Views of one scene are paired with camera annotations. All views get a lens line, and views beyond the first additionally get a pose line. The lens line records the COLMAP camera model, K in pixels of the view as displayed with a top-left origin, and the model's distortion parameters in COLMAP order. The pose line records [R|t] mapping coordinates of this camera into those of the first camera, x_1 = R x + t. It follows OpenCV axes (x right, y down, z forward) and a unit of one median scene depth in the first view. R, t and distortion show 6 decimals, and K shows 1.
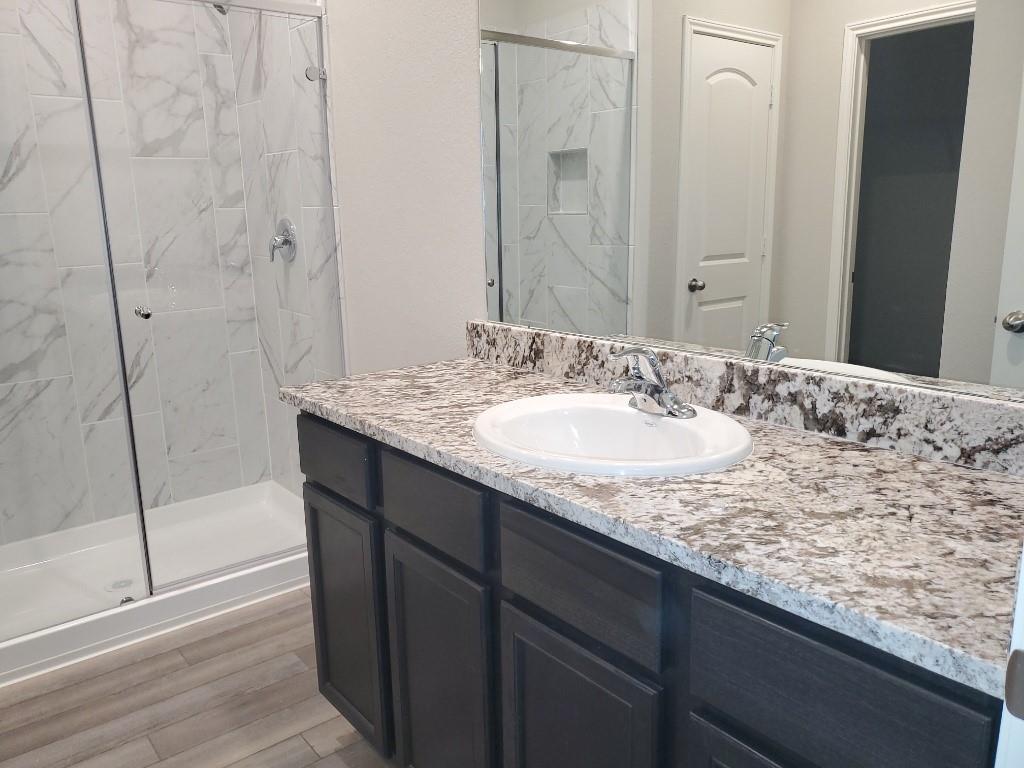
lens RADIAL K [[804.8, 0, 501.5], [0, 804.8, 388.2], [0, 0, 1]] dist [0.031518, -0.019979]
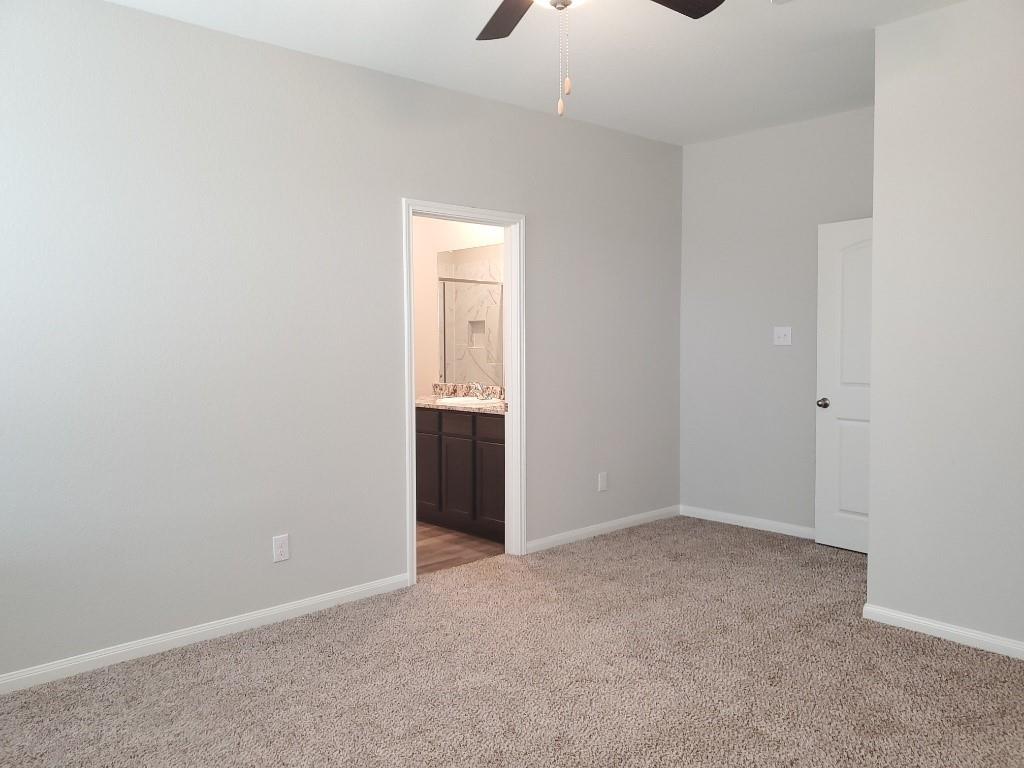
lens RADIAL K [[804.8, 0, 513.9], [0, 804.8, 384.0], [0, 0, 1]] dist [0.031518, -0.019979]
pose [[0.996597, 0.018701, 0.080277, 0.015287], [-0.005251, 0.986350, -0.164578, 0.355796], [-0.082259, 0.163597, 0.983092, -1.706004]]
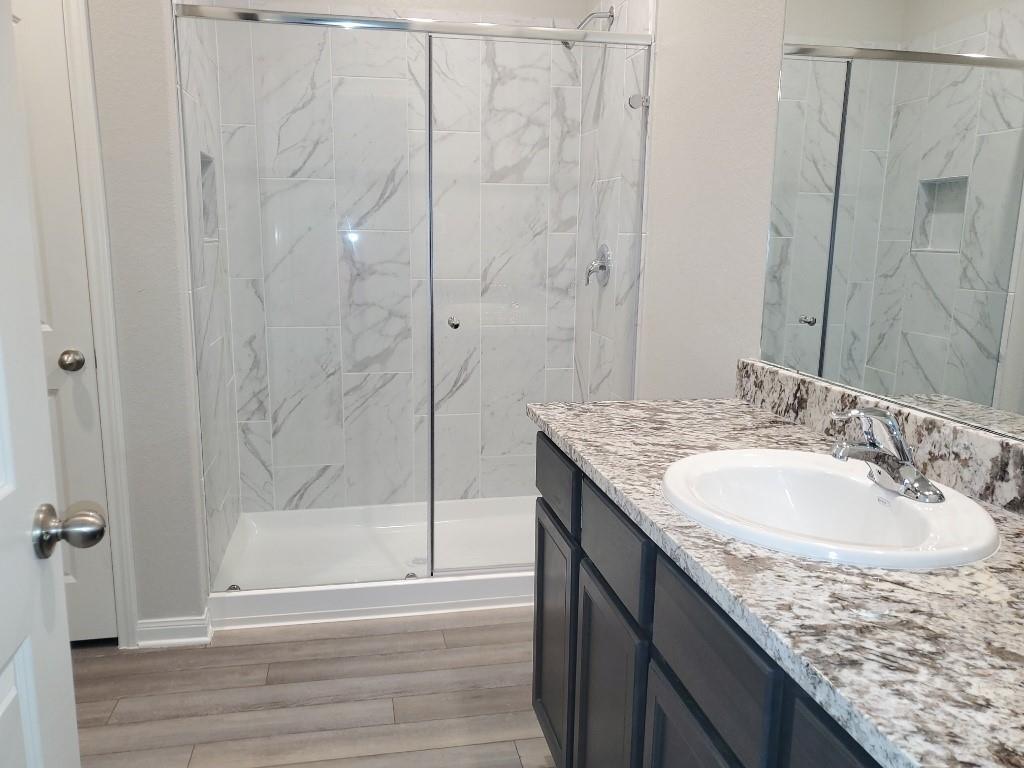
lens RADIAL K [[804.8, 0, 508.5], [0, 804.8, 400.7], [0, 0, 1]] dist [0.031518, -0.019979]
pose [[0.891508, 0.126861, -0.434879, 0.112066], [-0.134979, 0.990772, 0.012315, -0.009967], [0.432428, 0.047721, 0.900405, 0.041031]]
